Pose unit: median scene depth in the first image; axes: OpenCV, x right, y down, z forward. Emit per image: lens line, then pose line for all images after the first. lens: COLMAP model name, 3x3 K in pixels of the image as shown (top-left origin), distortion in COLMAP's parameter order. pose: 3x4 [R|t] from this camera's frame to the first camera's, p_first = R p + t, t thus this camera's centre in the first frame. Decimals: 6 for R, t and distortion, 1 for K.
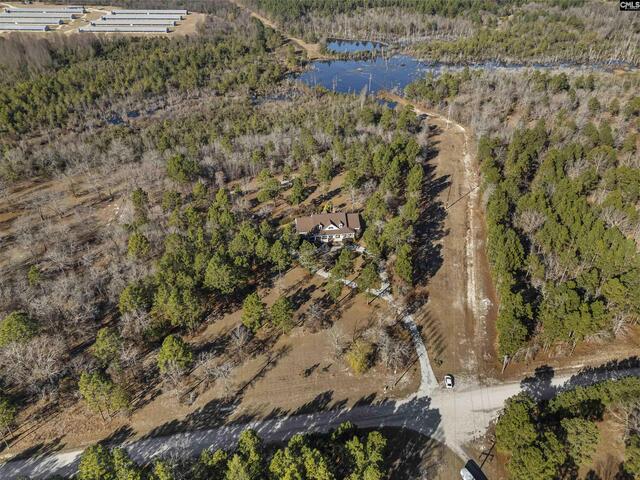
lens RADIAL K [[467.1, 0, 320.0], [0, 467.1, 240.0], [0, 0, 1]] dist [0.058927, -0.049738]
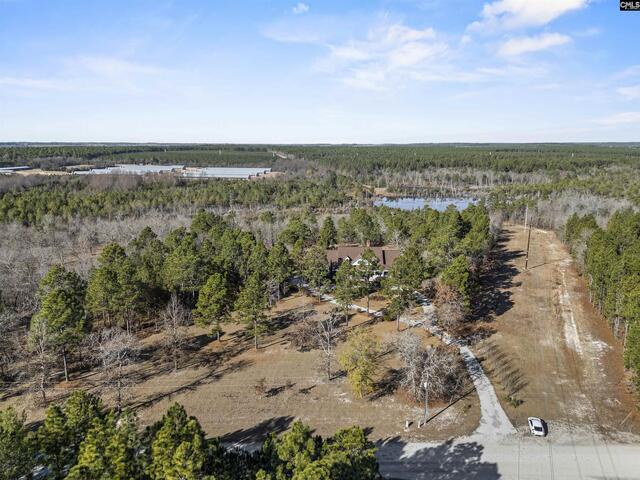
lens RADIAL K [[467.1, 0, 320.0], [0, 467.1, 240.0], [0, 0, 1]] dist [0.058927, -0.049738]
pose [[0.984726, 0.034856, -0.170587, 0.043680], [-0.097009, 0.923429, -0.371305, 0.115183], [0.144582, 0.382182, 0.912706, 0.149525]]
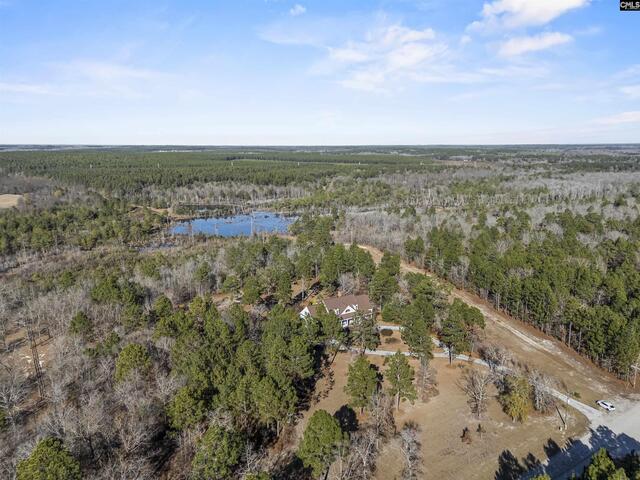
lens RADIAL K [[473.2, 0, 320.0], [0, 473.2, 240.0], [0, 0, 1]] dist [0.077075, -0.092160]
pose [[0.910044, -0.079823, 0.406754, -0.192527], [0.228574, 0.915245, -0.331784, 0.070039], [-0.345795, 0.394911, 0.851158, 0.102420]]
